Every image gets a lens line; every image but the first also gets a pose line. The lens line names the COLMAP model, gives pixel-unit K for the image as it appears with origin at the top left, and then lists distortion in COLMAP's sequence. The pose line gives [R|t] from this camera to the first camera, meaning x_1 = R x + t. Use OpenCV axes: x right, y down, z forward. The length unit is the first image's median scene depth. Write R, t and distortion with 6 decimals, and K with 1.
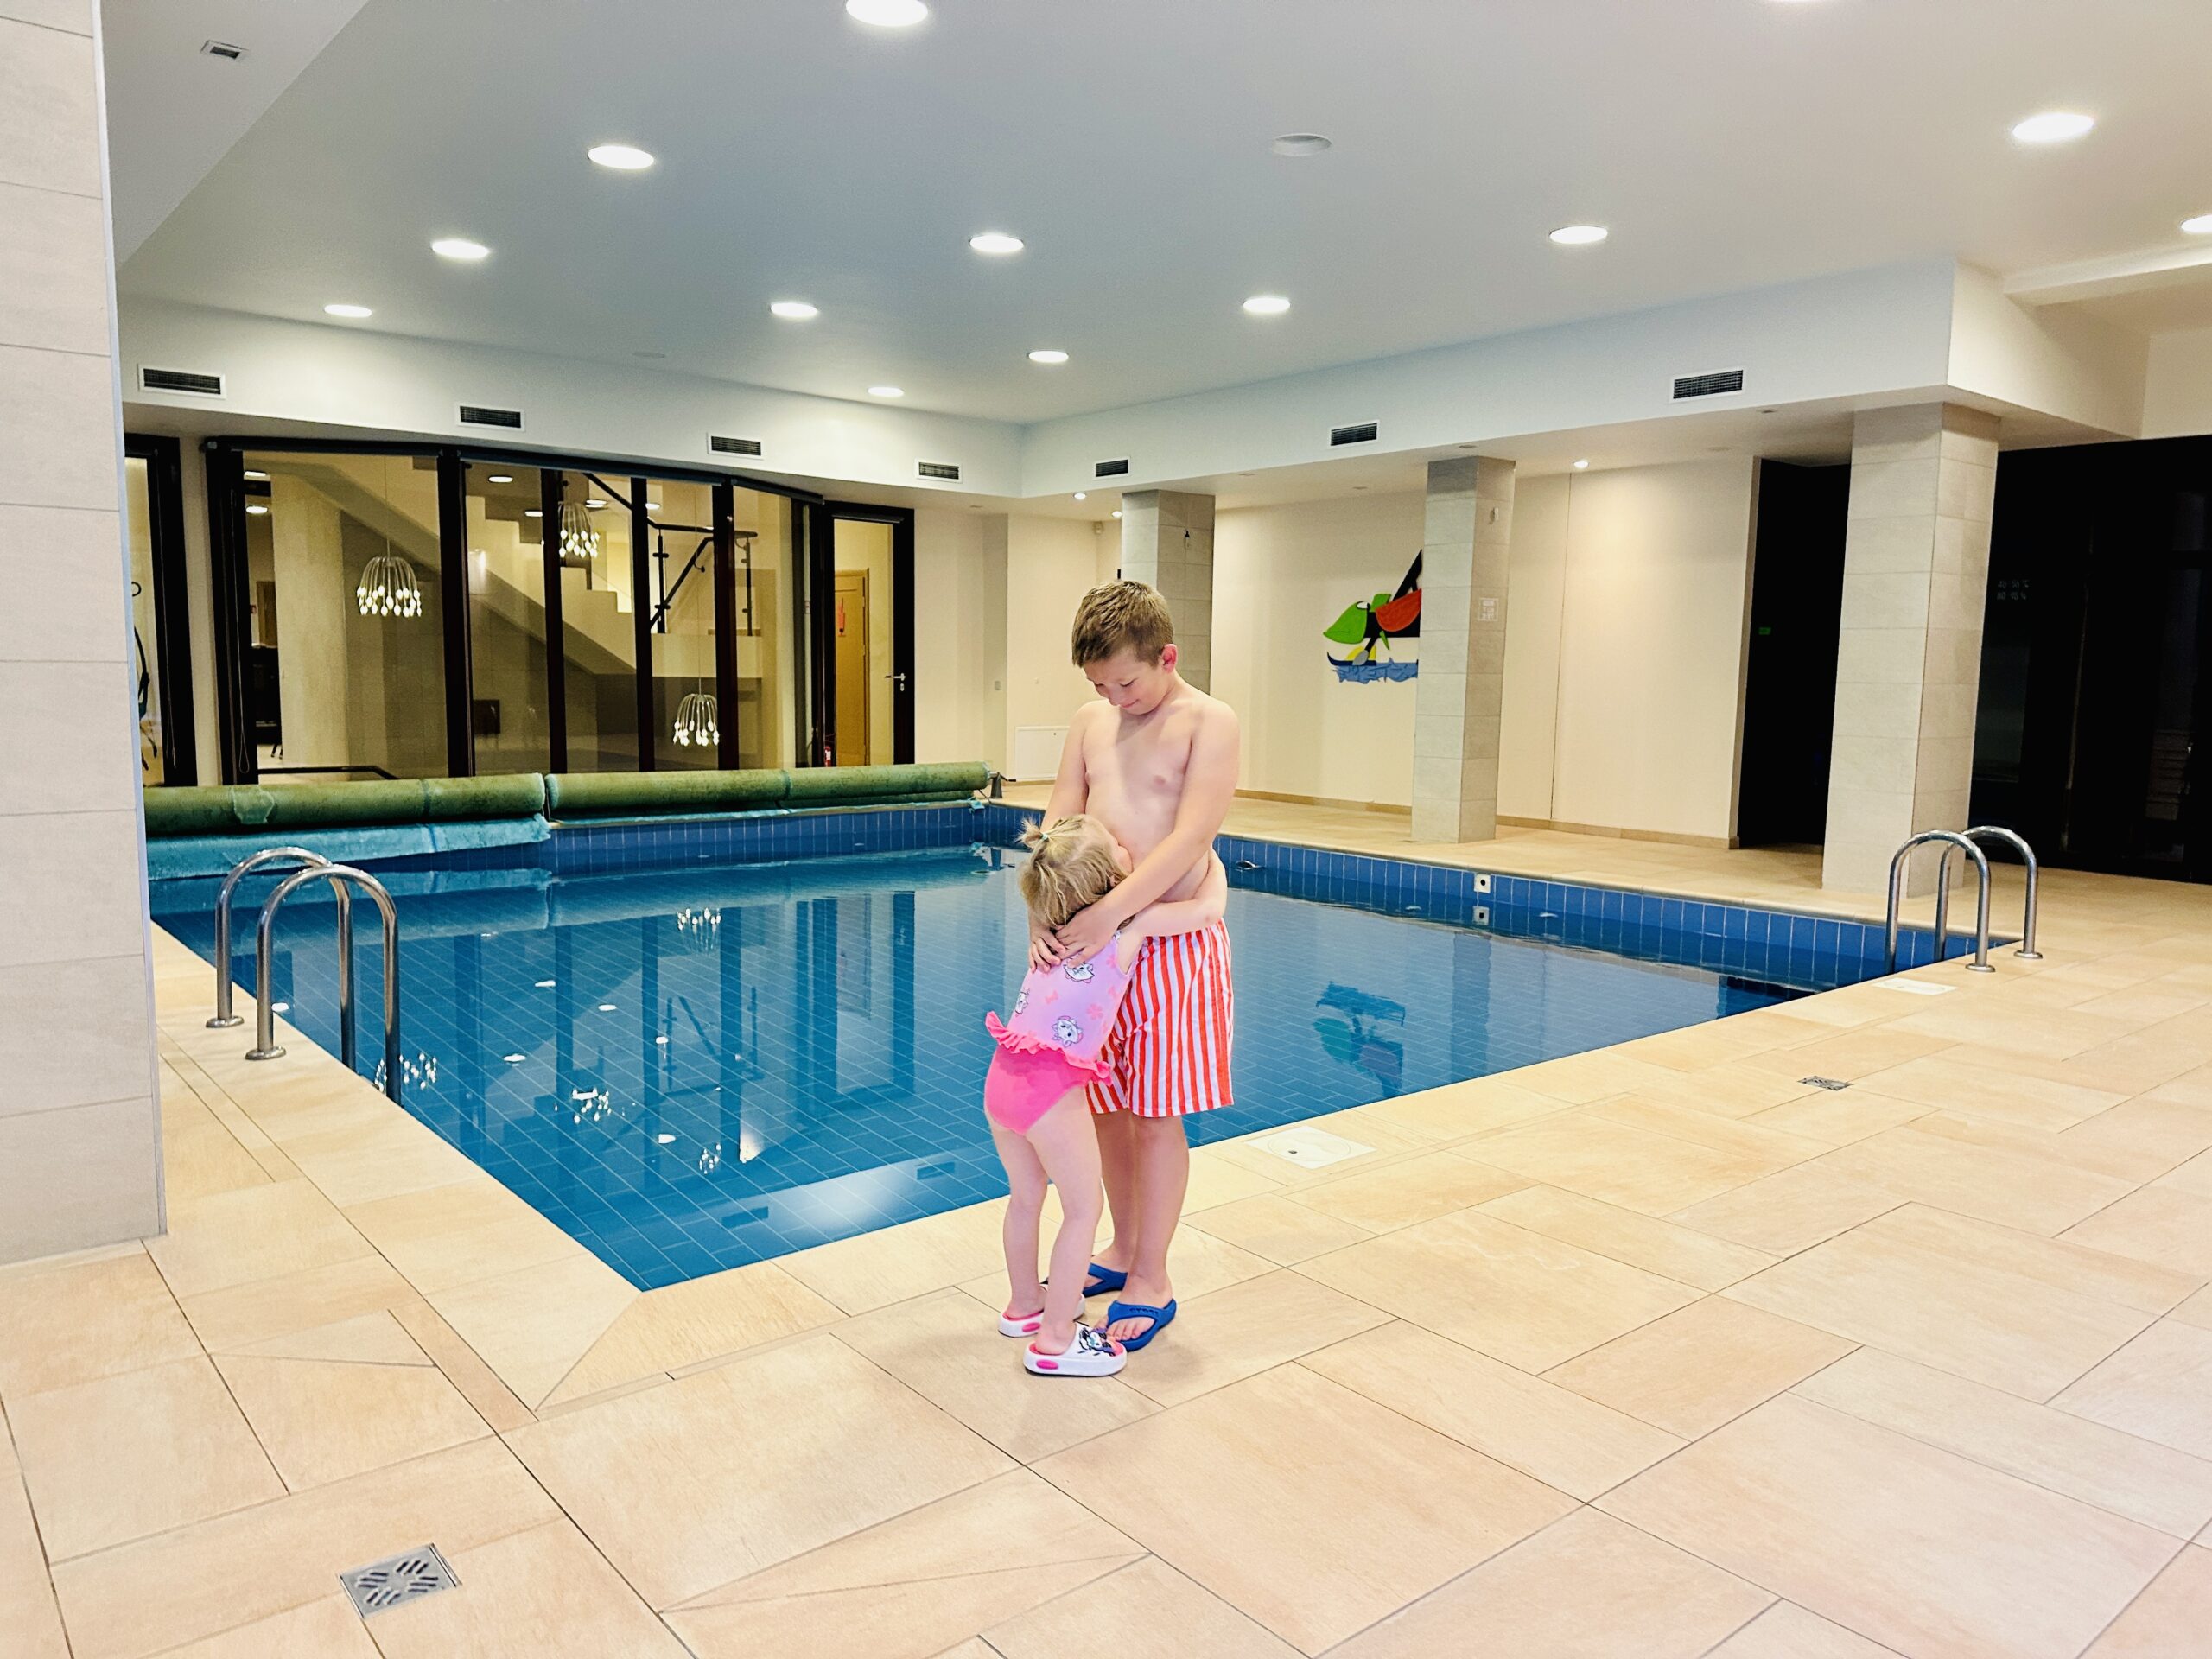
lens RADIAL K [[1545.9, 0, 1106.0], [0, 1545.9, 829.5], [0, 0, 1]] dist [0.000218, 0.000080]
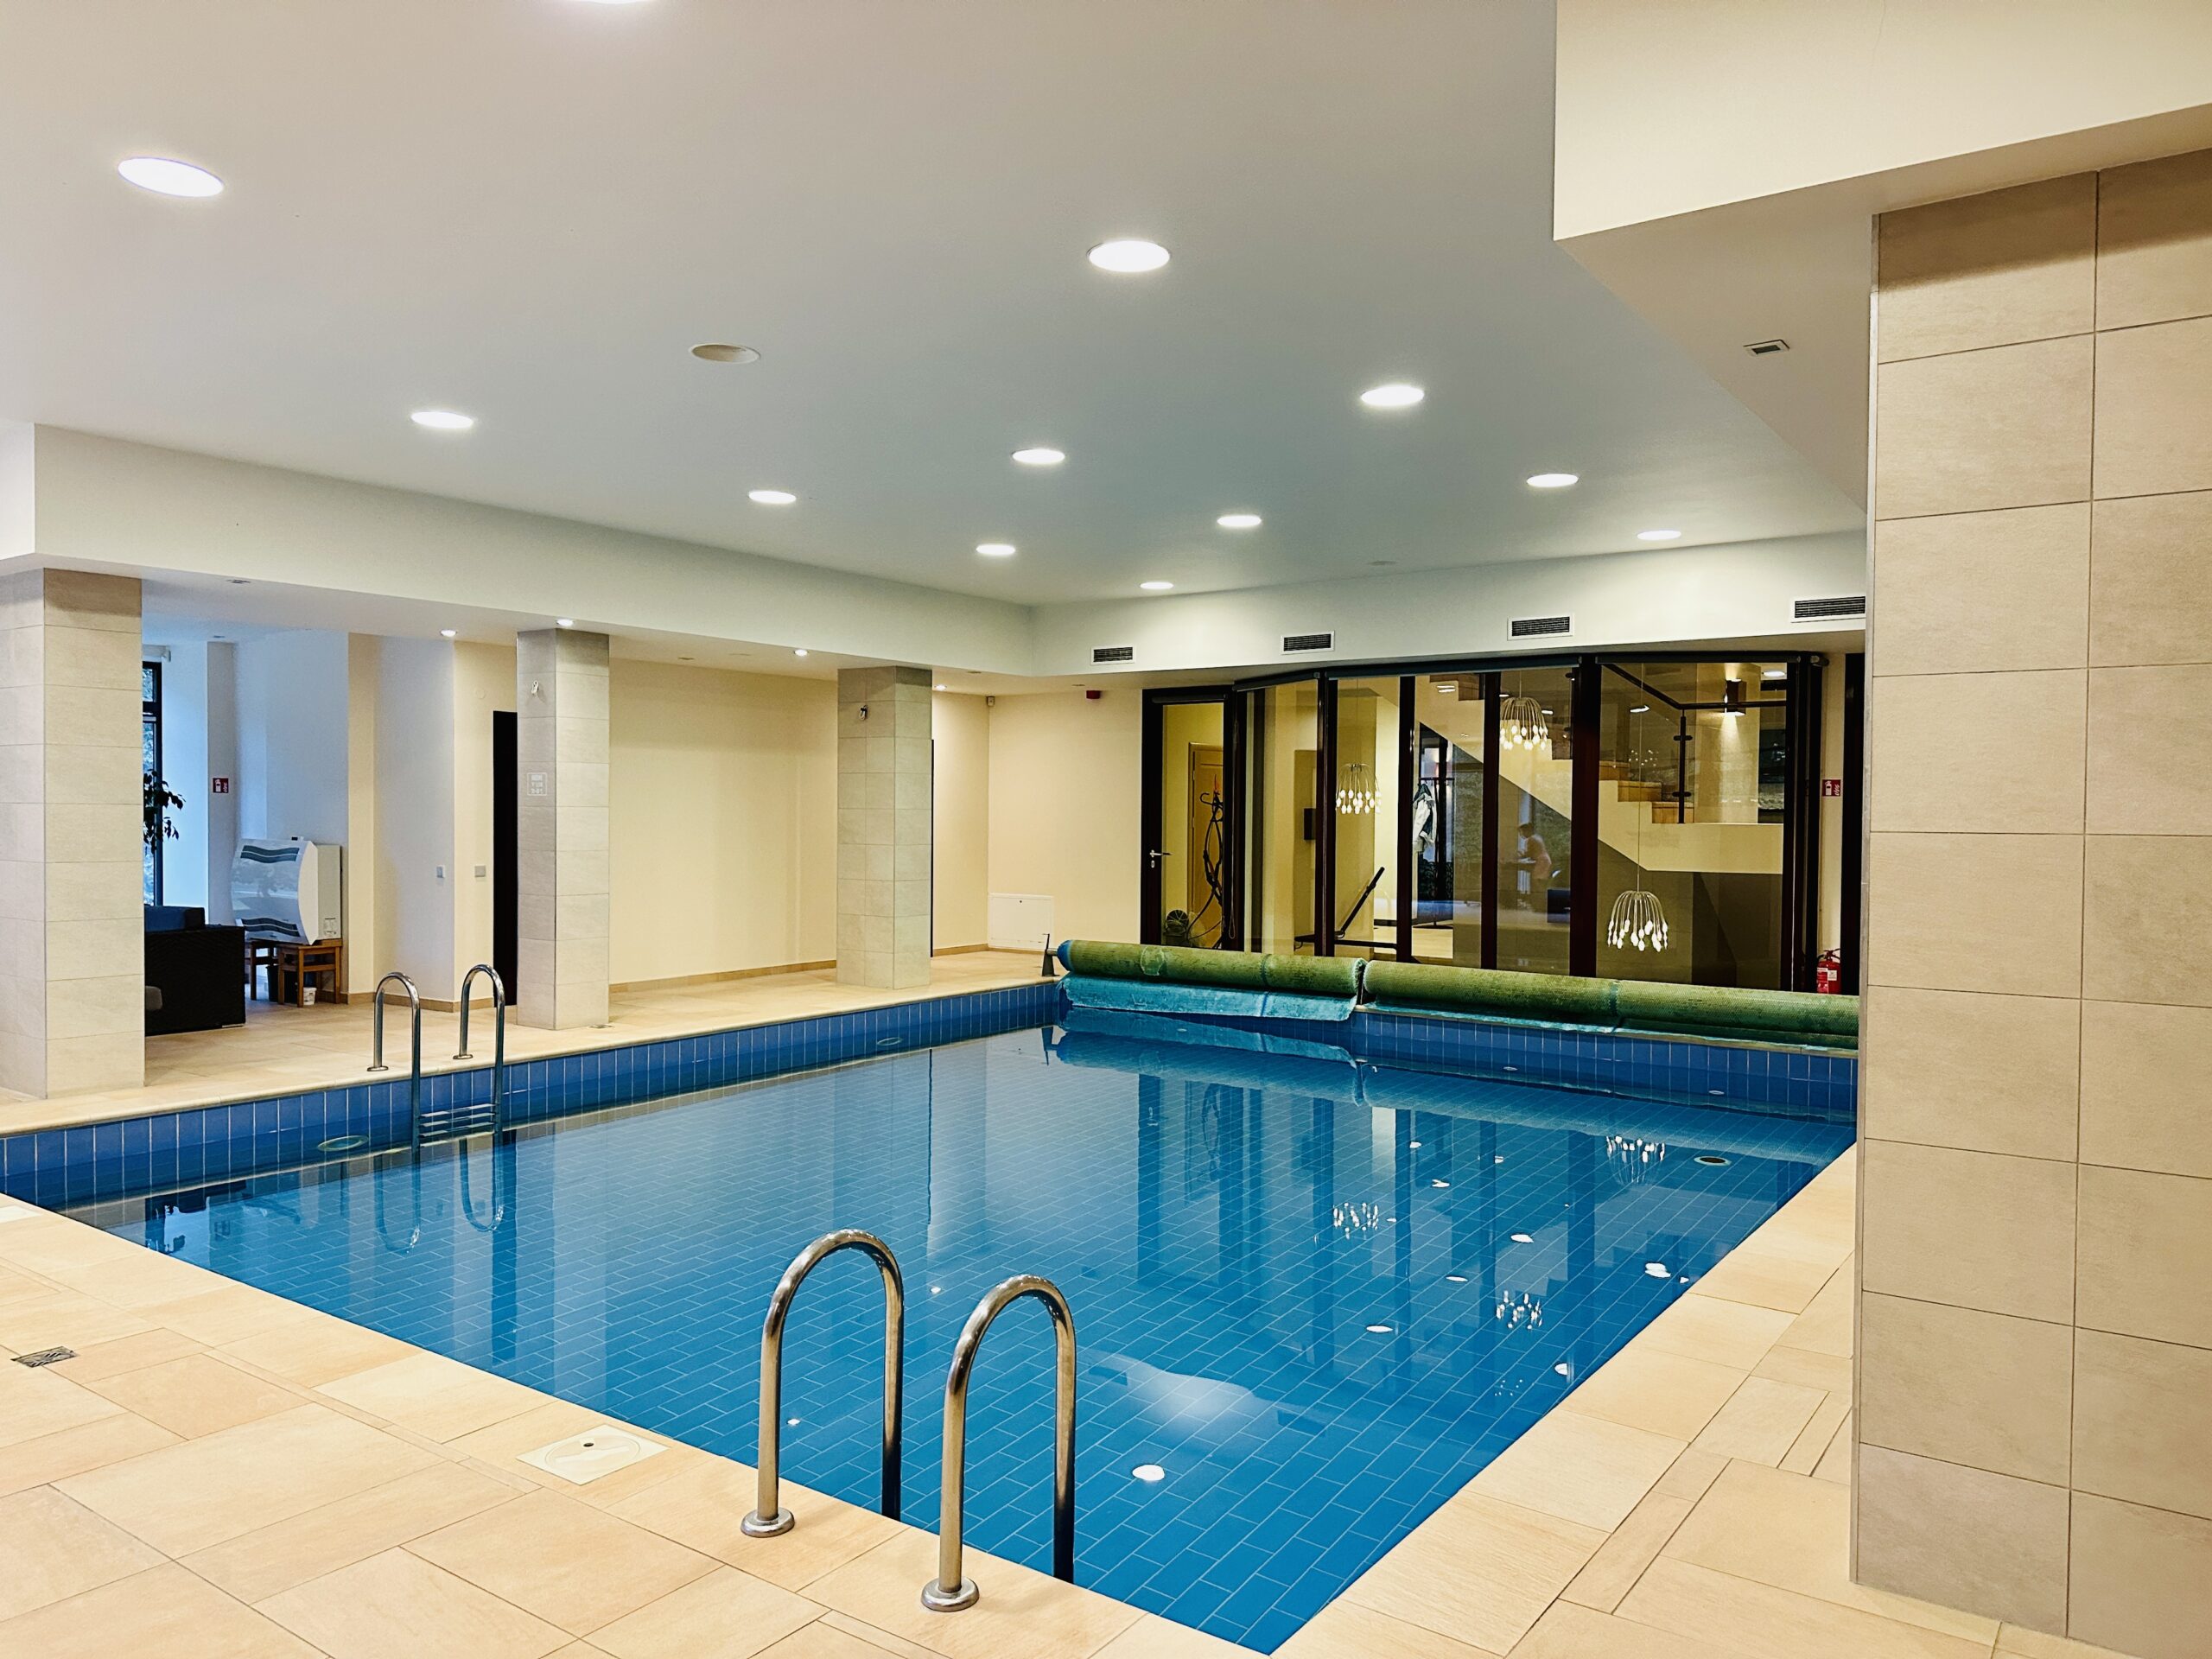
lens RADIAL K [[1571.8, 0, 1106.0], [0, 1571.8, 829.5], [0, 0, 1]] dist [0.143320, -0.000030]
pose [[0.248466, -0.022386, -0.968382, 0.661611], [-0.122180, 0.991024, -0.054258, -0.044404], [0.960904, 0.131798, 0.243500, 0.559911]]
